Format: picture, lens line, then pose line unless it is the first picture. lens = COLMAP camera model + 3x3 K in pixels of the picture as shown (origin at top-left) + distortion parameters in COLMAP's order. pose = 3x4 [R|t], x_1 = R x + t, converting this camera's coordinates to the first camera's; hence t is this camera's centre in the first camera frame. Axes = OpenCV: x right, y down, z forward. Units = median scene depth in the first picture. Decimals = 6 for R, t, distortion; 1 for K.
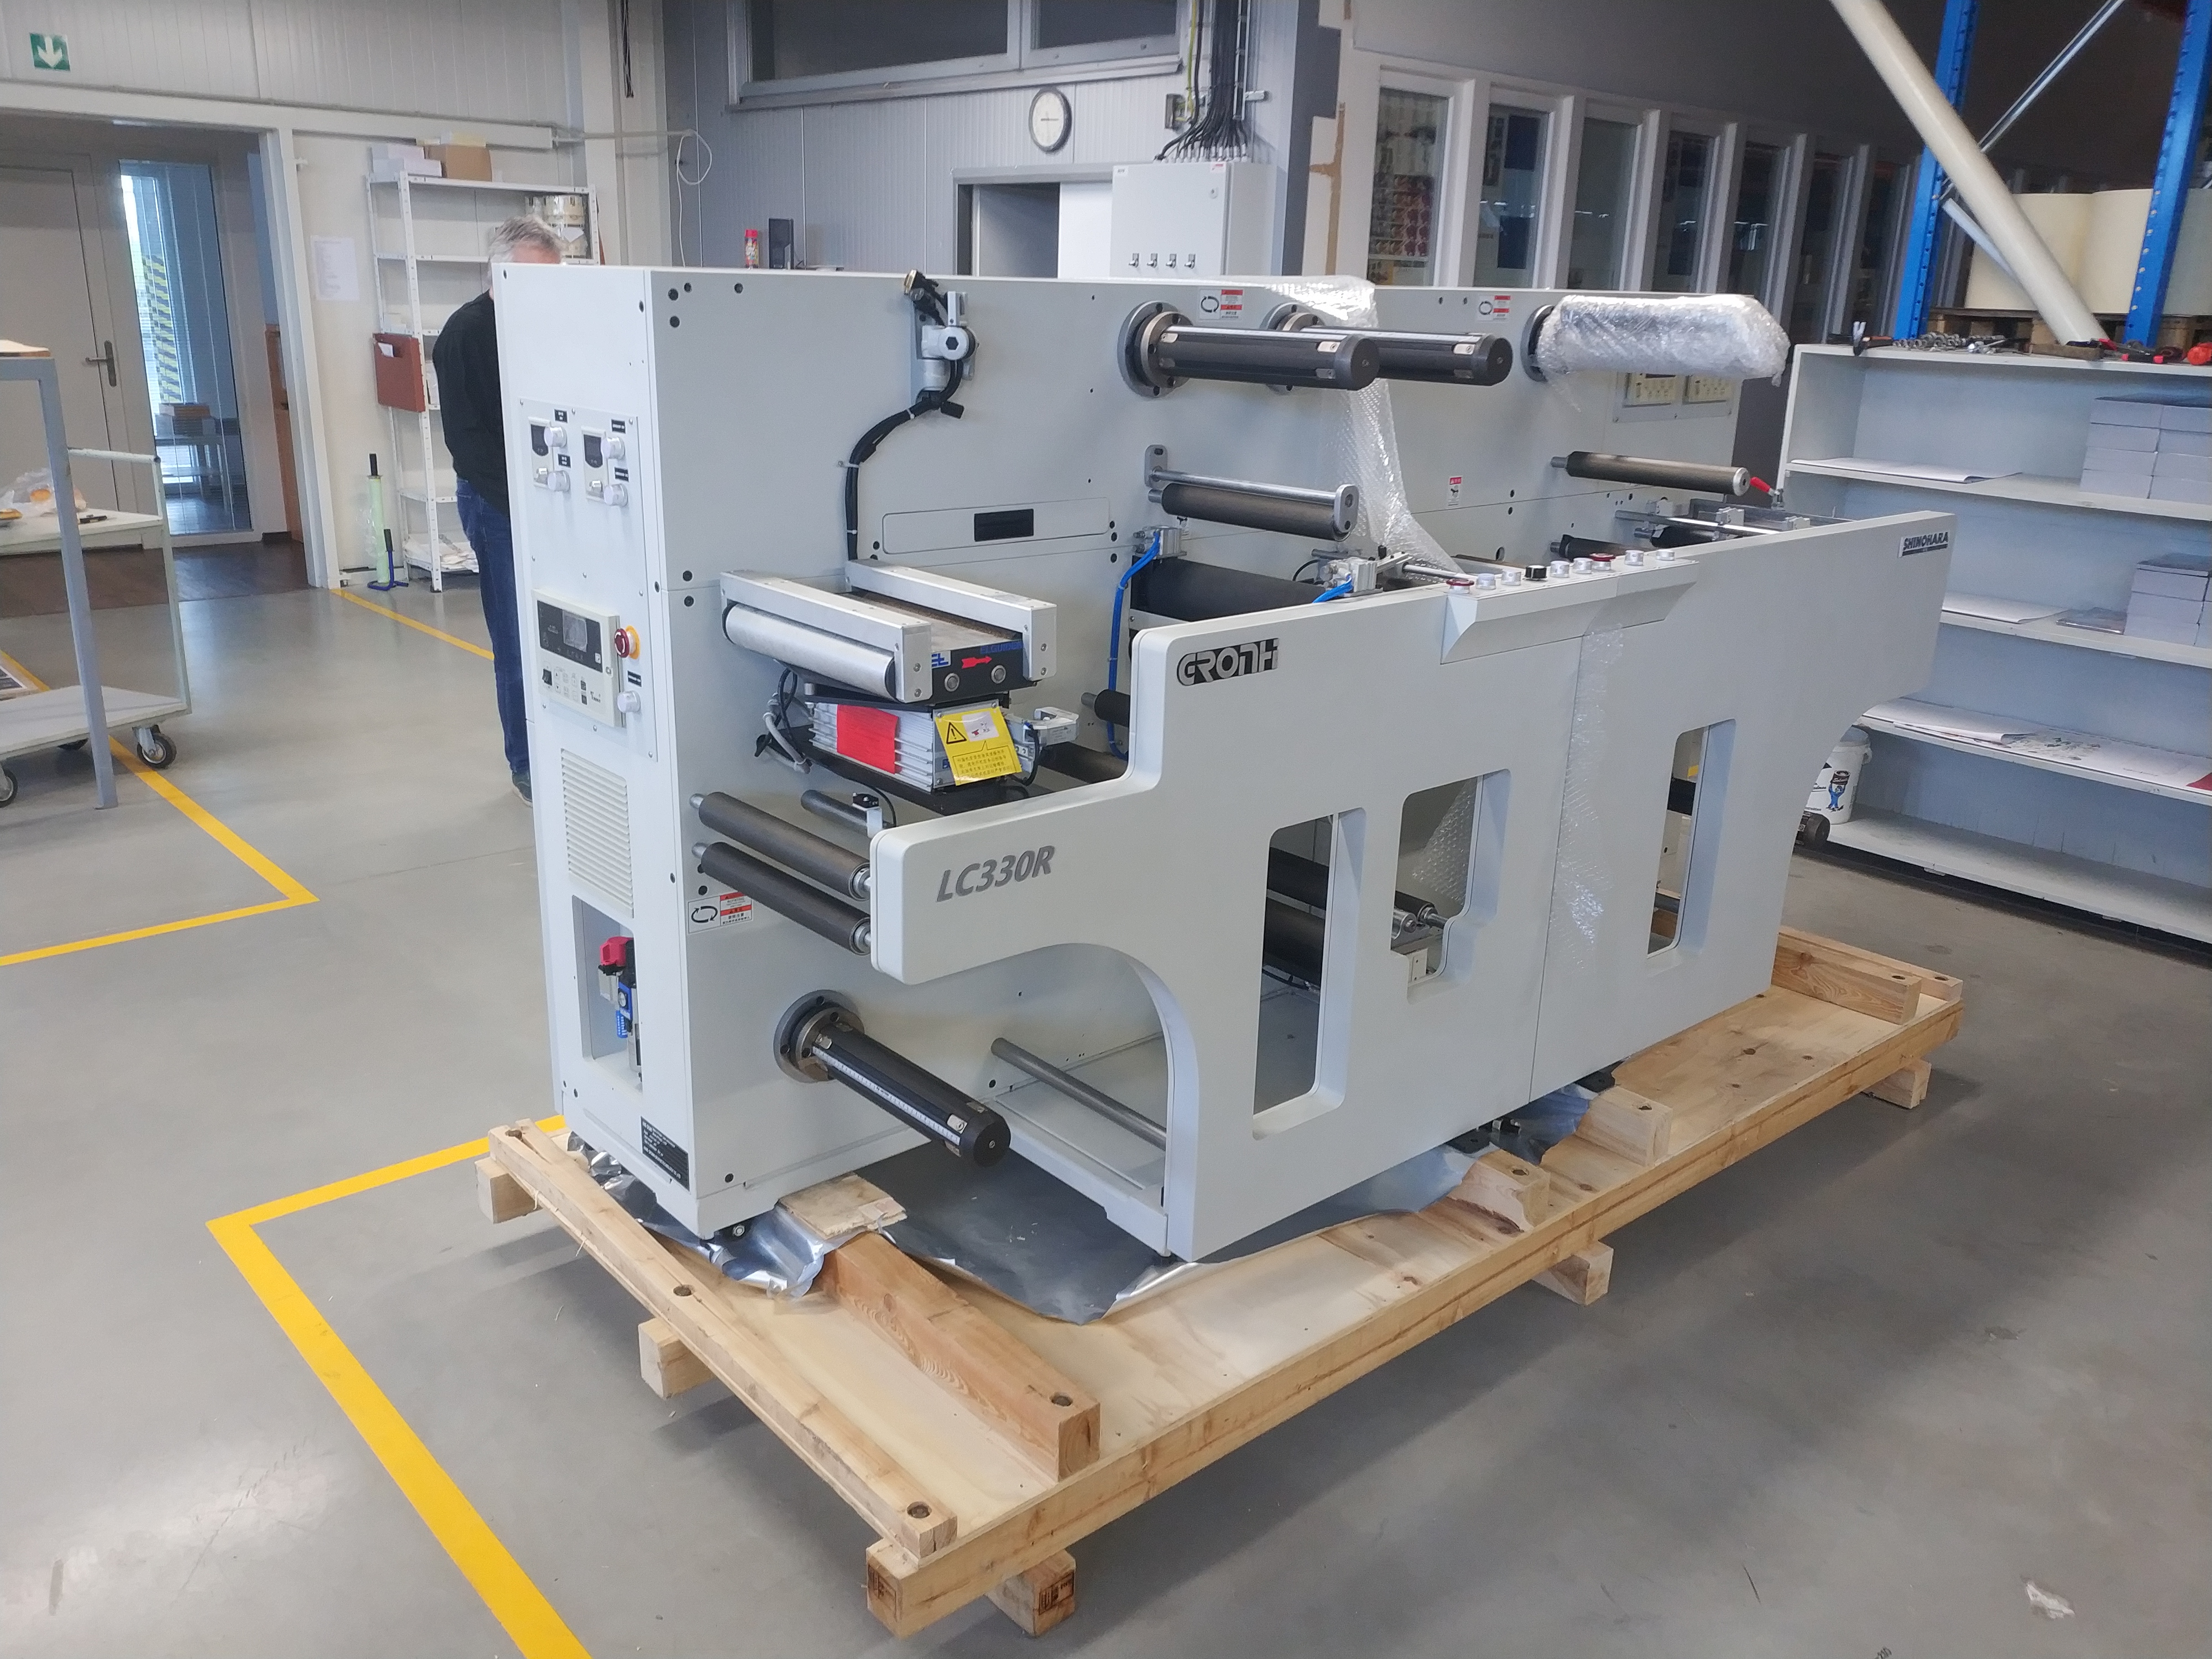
lens RADIAL K [[1724.1, 0, 1090.7], [0, 1724.1, 839.7], [0, 0, 1]] dist [0.025914, -0.030413]
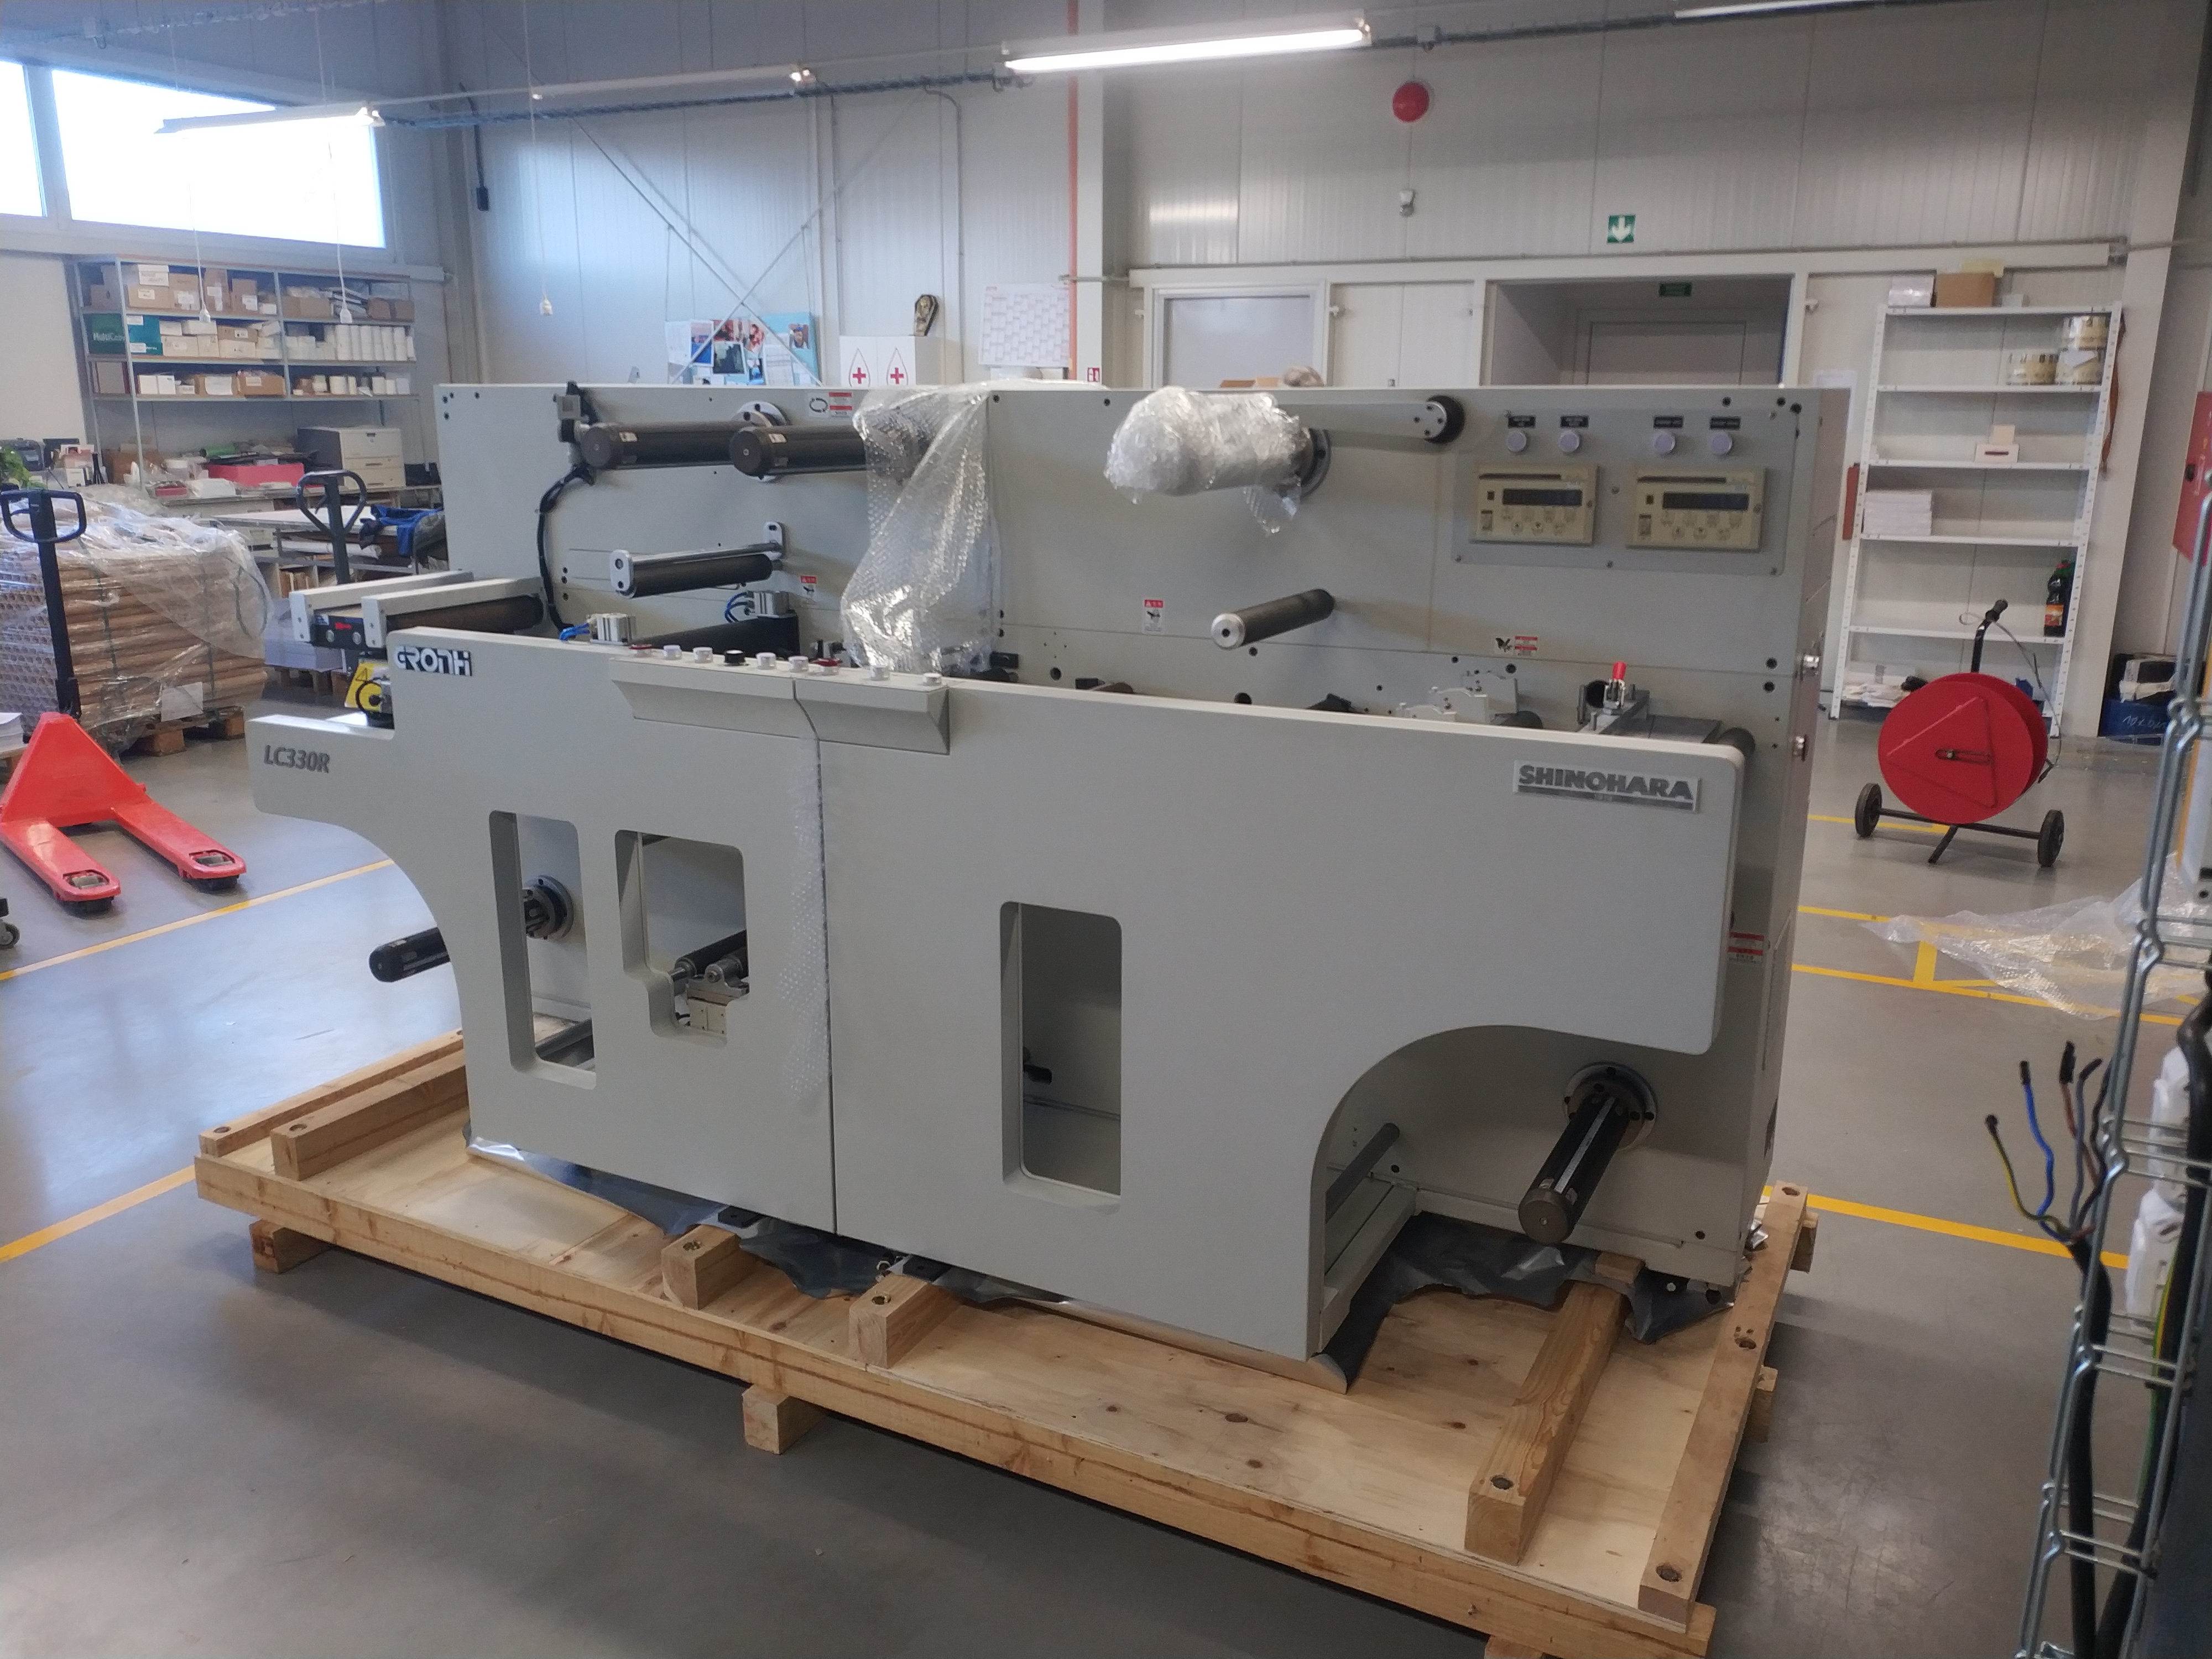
lens RADIAL K [[1724.1, 0, 1089.8], [0, 1724.1, 816.0], [0, 0, 1]] dist [0.025914, -0.030413]
pose [[0.360366, 0.200699, -0.910965, 0.932815], [-0.283146, 0.954038, 0.098180, -0.163508], [0.888800, 0.222555, 0.400630, 0.584089]]
